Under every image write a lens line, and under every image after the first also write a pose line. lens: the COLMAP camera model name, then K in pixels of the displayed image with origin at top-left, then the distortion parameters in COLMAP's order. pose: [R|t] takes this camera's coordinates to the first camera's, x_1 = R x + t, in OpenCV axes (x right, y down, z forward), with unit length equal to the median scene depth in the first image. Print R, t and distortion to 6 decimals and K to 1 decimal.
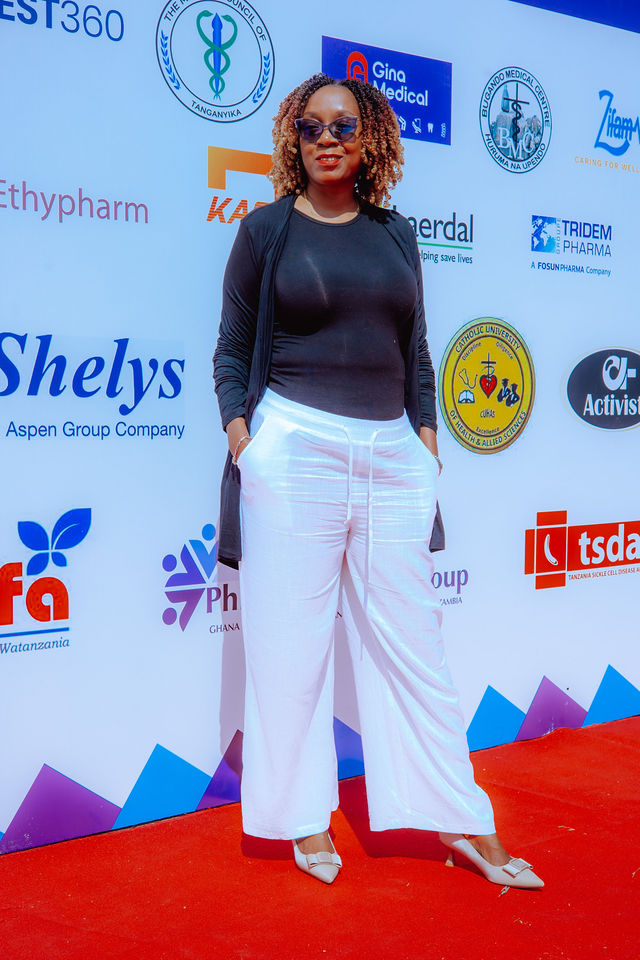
lens RADIAL K [[1324.5, 0, 308.2], [0, 1324.5, 475.4], [0, 0, 1]] dist [0.012333, 0.000000]
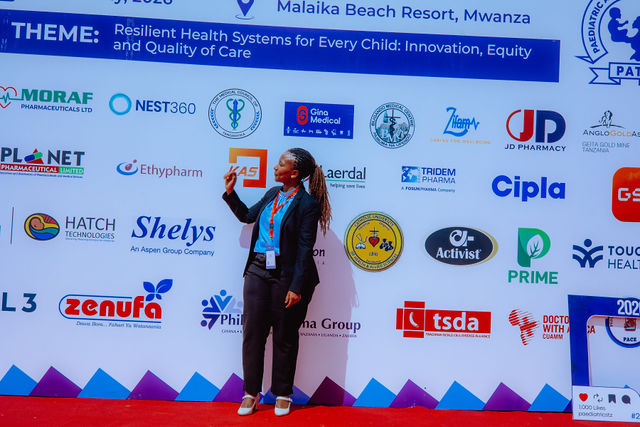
lens RADIAL K [[883.0, 0, 323.3], [0, 883.0, 209.1], [0, 0, 1]] dist [0.012333, 0.000000]
pose [[0.832716, -0.002026, -0.553697, 1.039834], [-0.068213, 0.992000, -0.106218, 0.049619], [0.549483, 0.126219, 0.825916, -0.343239]]
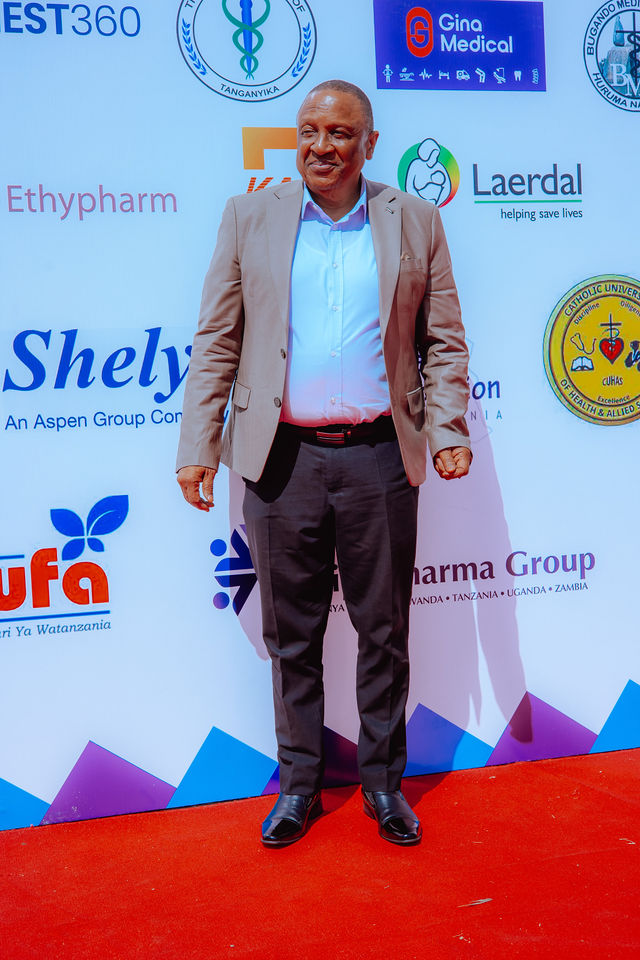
lens RADIAL K [[1324.5, 0, 313.6], [0, 1324.5, 471.5], [0, 0, 1]] dist [0.012333, 0.000000]
pose [[0.927732, -0.026416, -0.372311, 0.327554], [0.030388, 0.999527, 0.004804, 0.005562], [0.372007, -0.015771, 0.928096, 0.092550]]
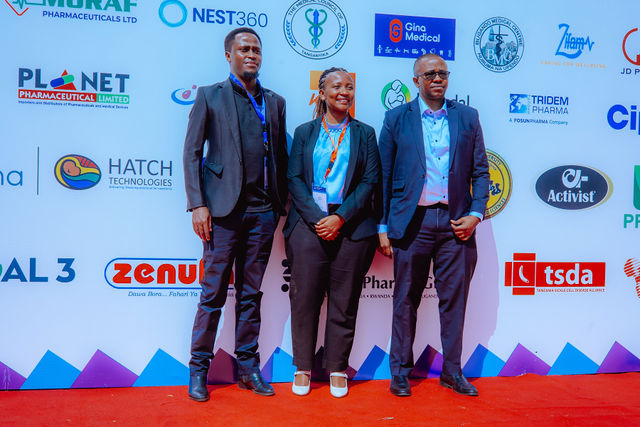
lens RADIAL K [[883.0, 0, 324.7], [0, 883.0, 219.0], [0, 0, 1]] dist [0.012333, 0.000000]
pose [[0.915953, 0.021303, -0.400720, 0.512035], [-0.039009, 0.998587, -0.036077, 0.042526], [0.399385, 0.048676, 0.915490, -0.285171]]
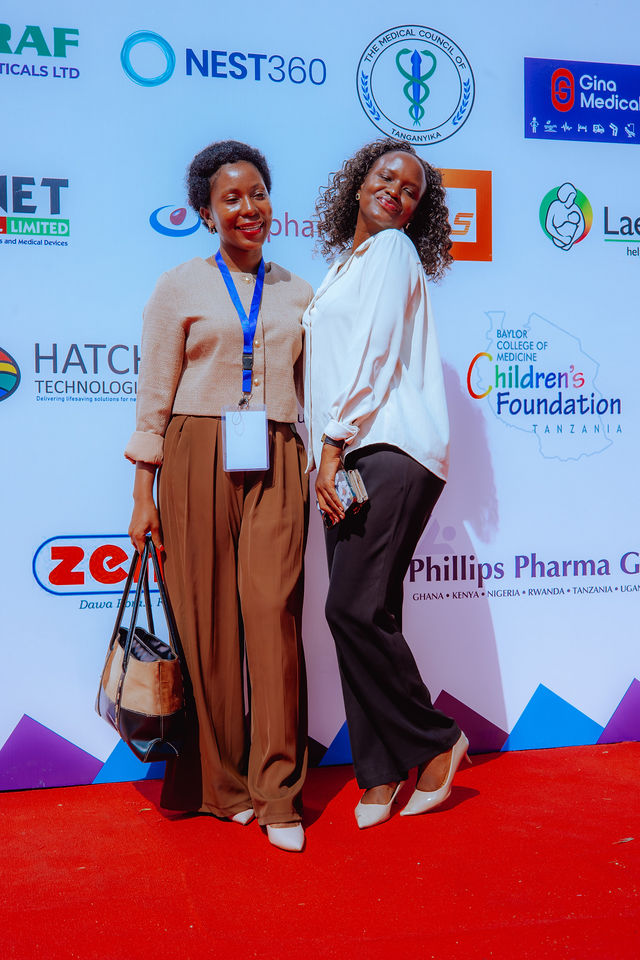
lens RADIAL K [[1324.5, 0, 311.2], [0, 1324.5, 473.2], [0, 0, 1]] dist [0.012333, 0.000000]
pose [[0.926891, -0.004229, -0.375306, 0.263975], [-0.007269, 0.999547, -0.029215, 0.045095], [0.375259, 0.029808, 0.926441, -0.069614]]
